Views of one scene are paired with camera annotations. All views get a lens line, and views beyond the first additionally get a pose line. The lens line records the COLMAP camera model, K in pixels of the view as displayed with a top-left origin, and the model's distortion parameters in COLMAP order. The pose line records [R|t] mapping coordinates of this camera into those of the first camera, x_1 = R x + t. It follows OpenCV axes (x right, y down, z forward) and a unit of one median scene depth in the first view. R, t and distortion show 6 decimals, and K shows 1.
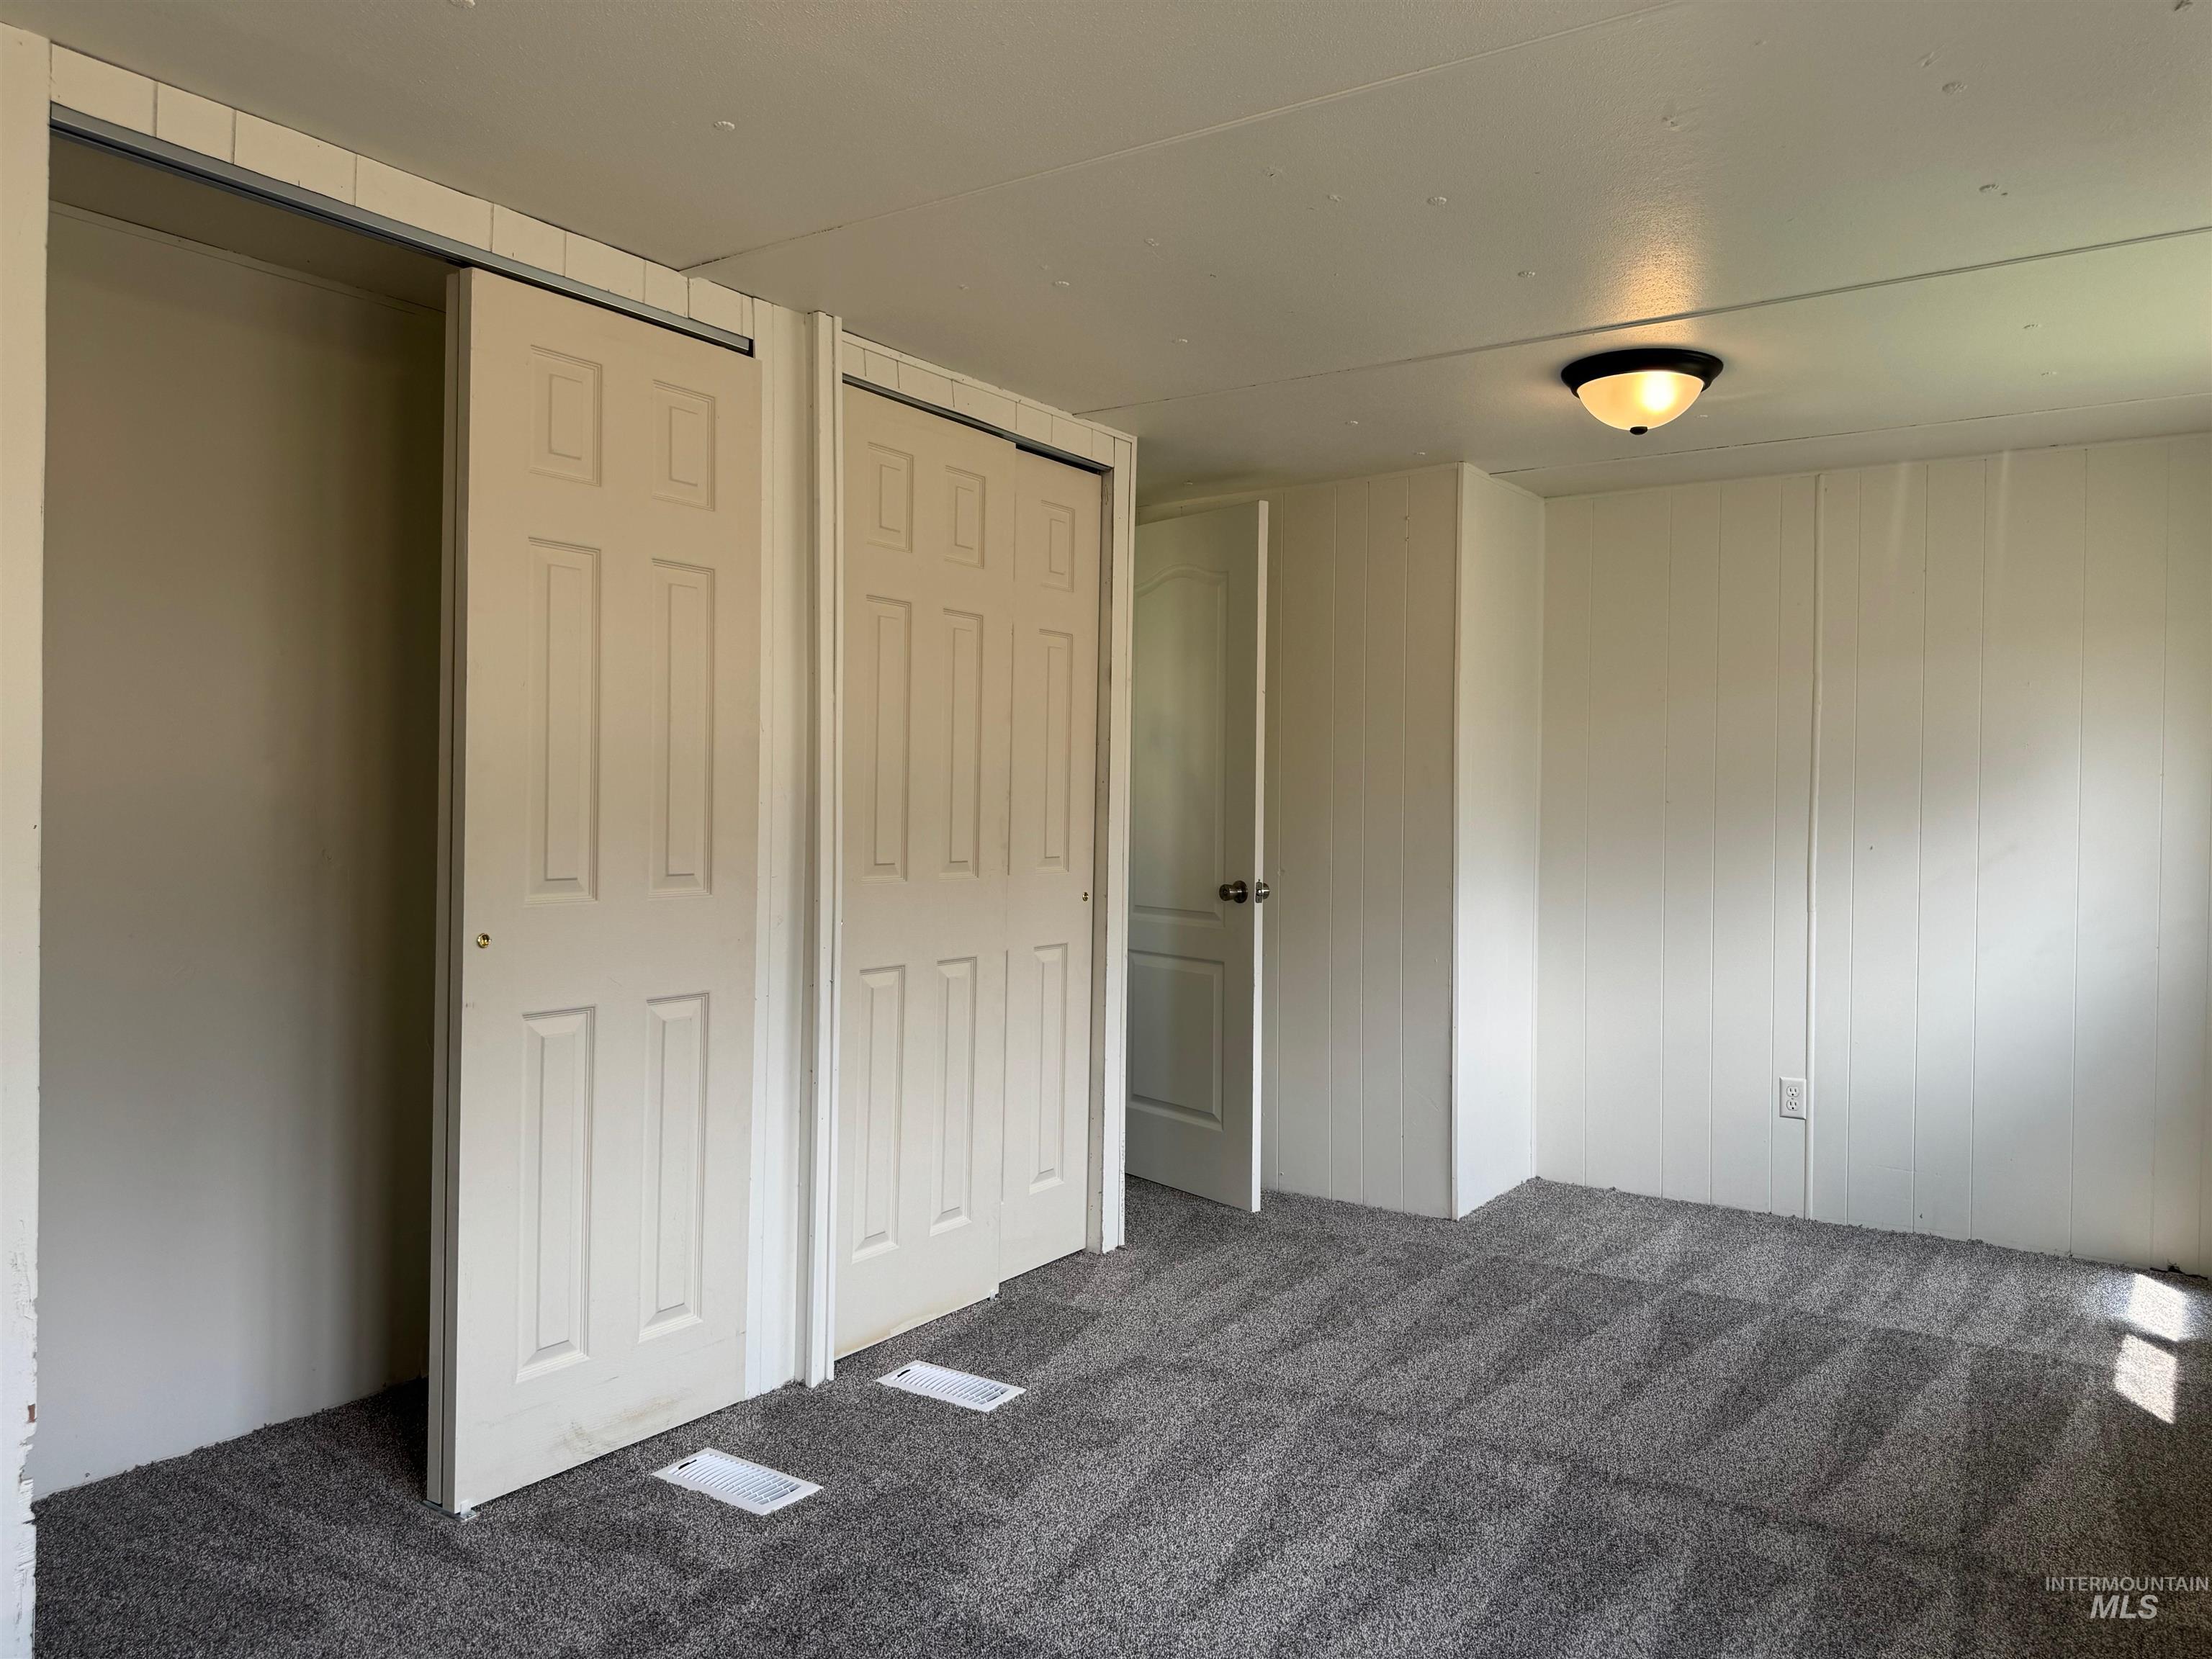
lens RADIAL K [[1620.3, 0, 1108.5], [0, 1620.3, 824.8], [0, 0, 1]] dist [0.055901, 0.003458]
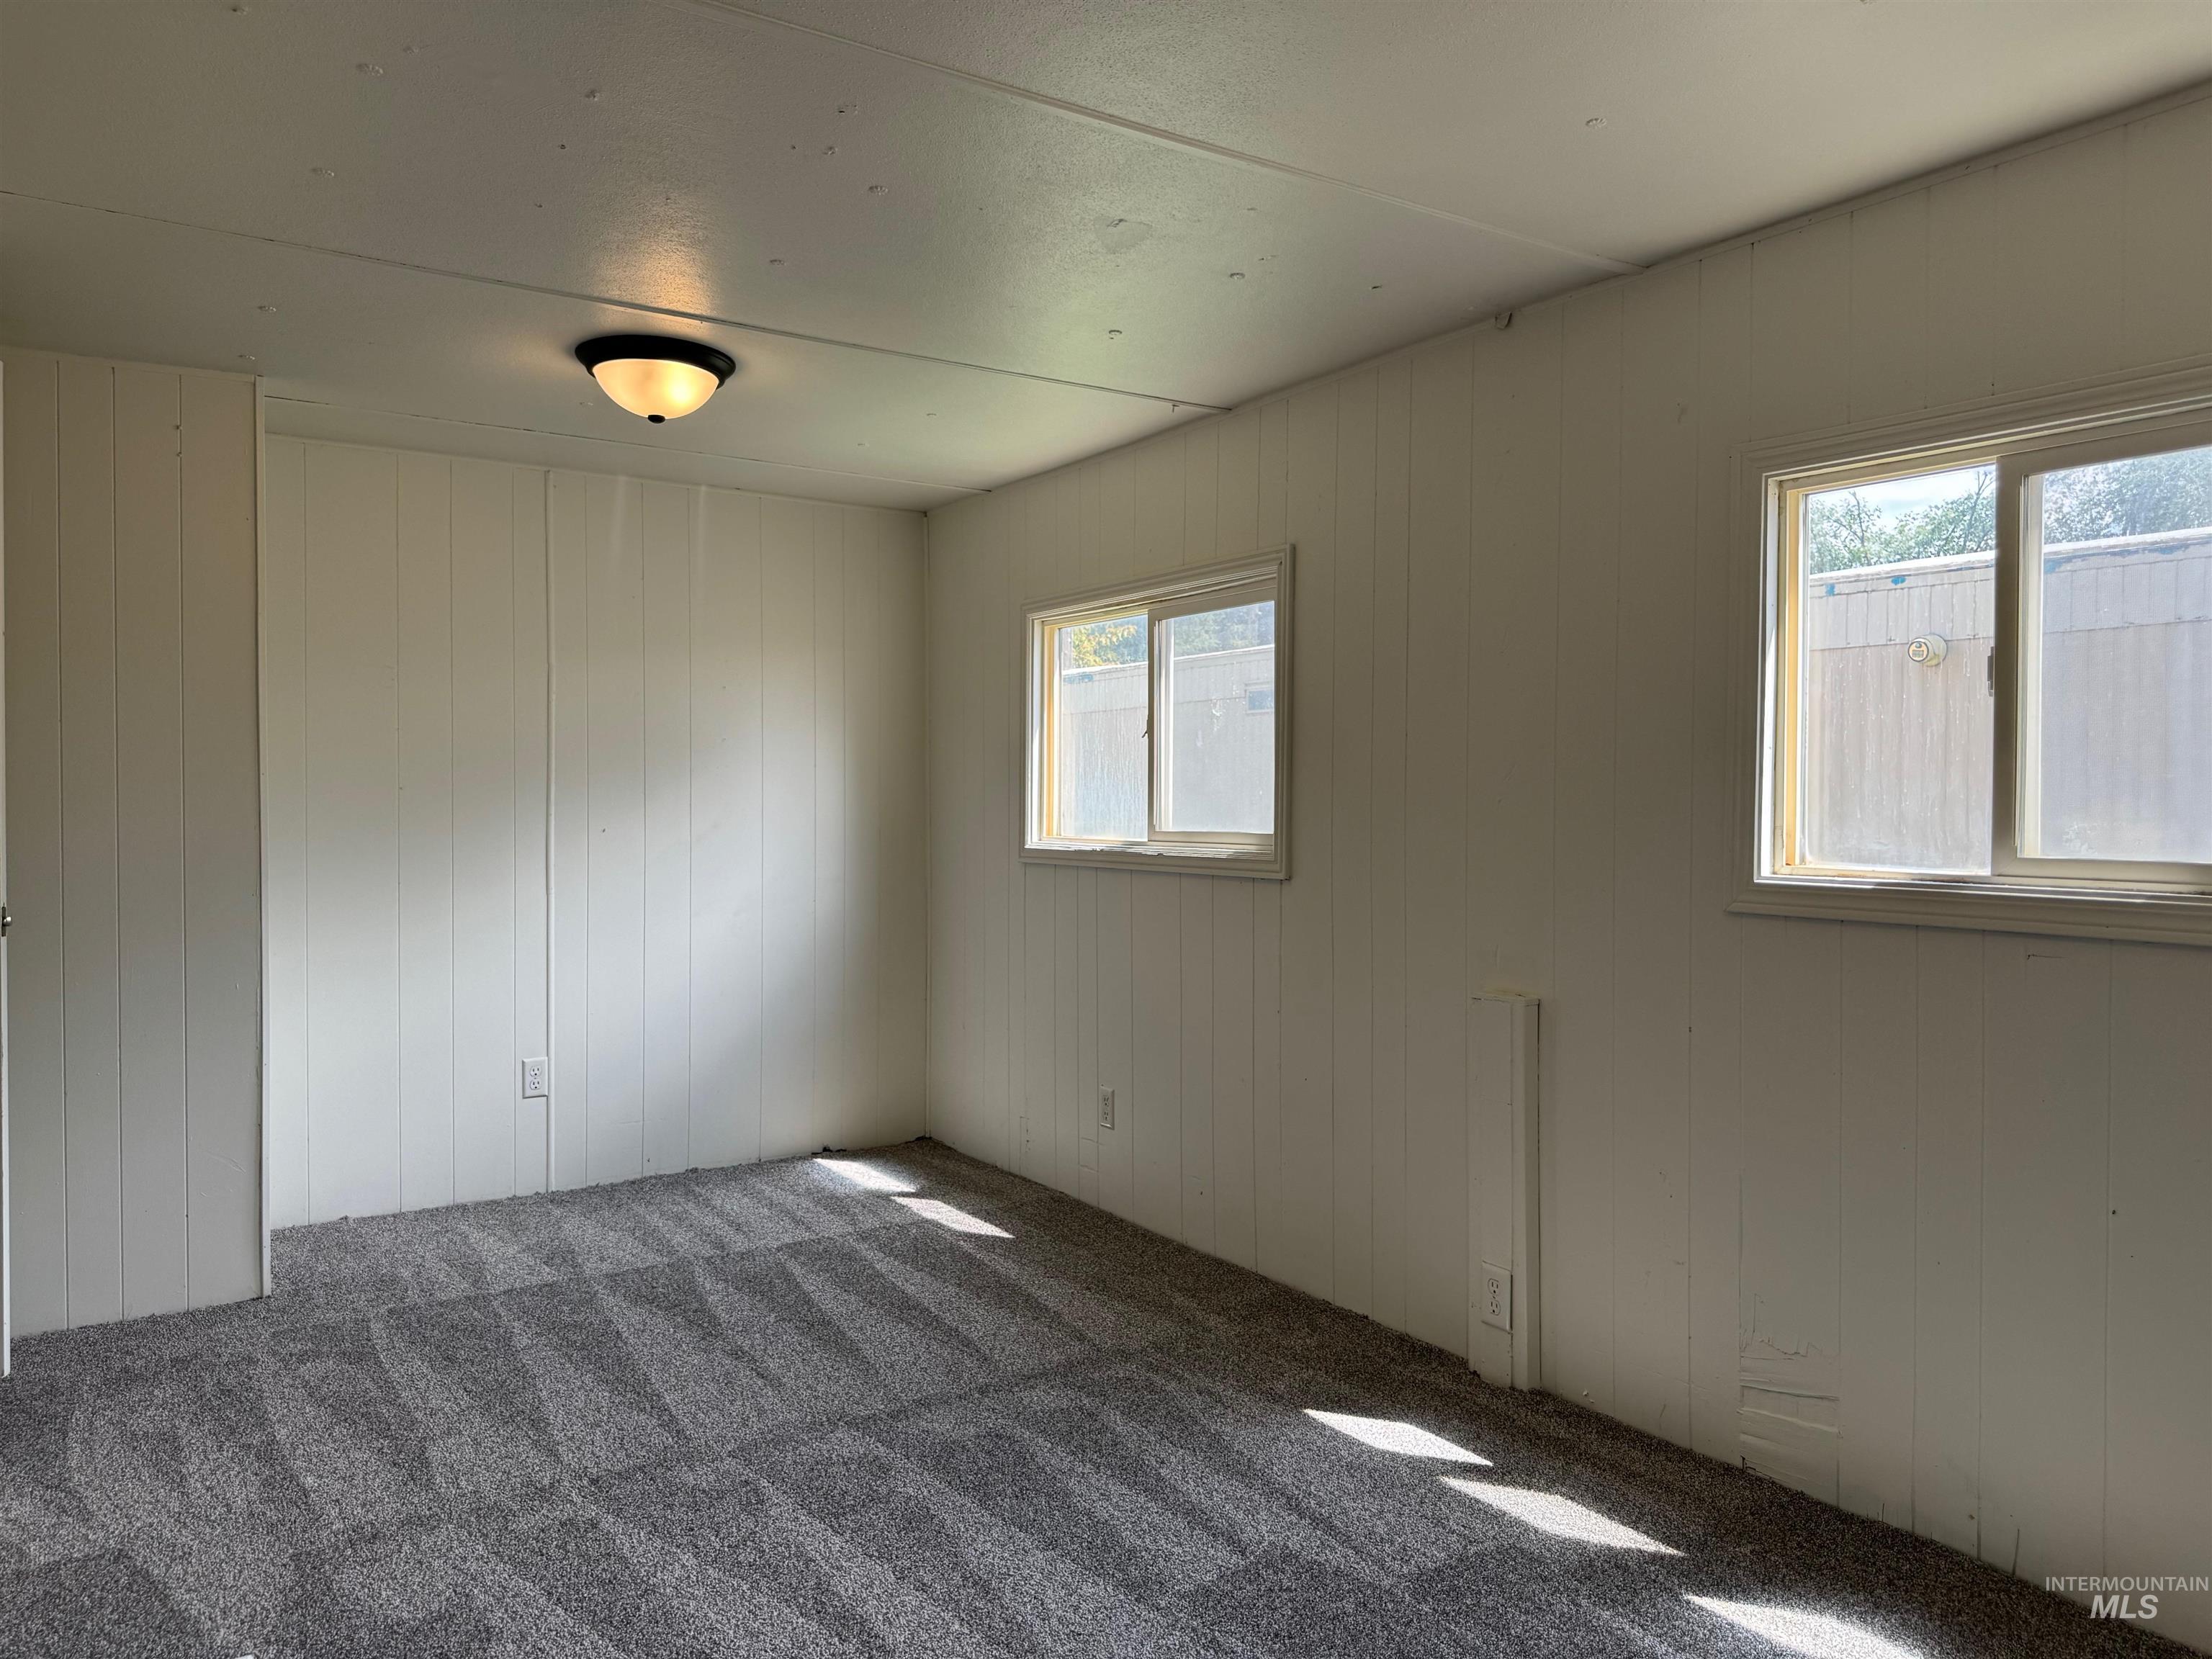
lens RADIAL K [[1620.3, 0, 1108.5], [0, 1620.3, 824.8], [0, 0, 1]] dist [0.055901, 0.003458]
pose [[0.383013, -0.027496, 0.923334, -0.493587], [0.017438, 0.999594, 0.022533, -0.009685], [-0.923578, 0.007471, 0.383337, 0.359156]]
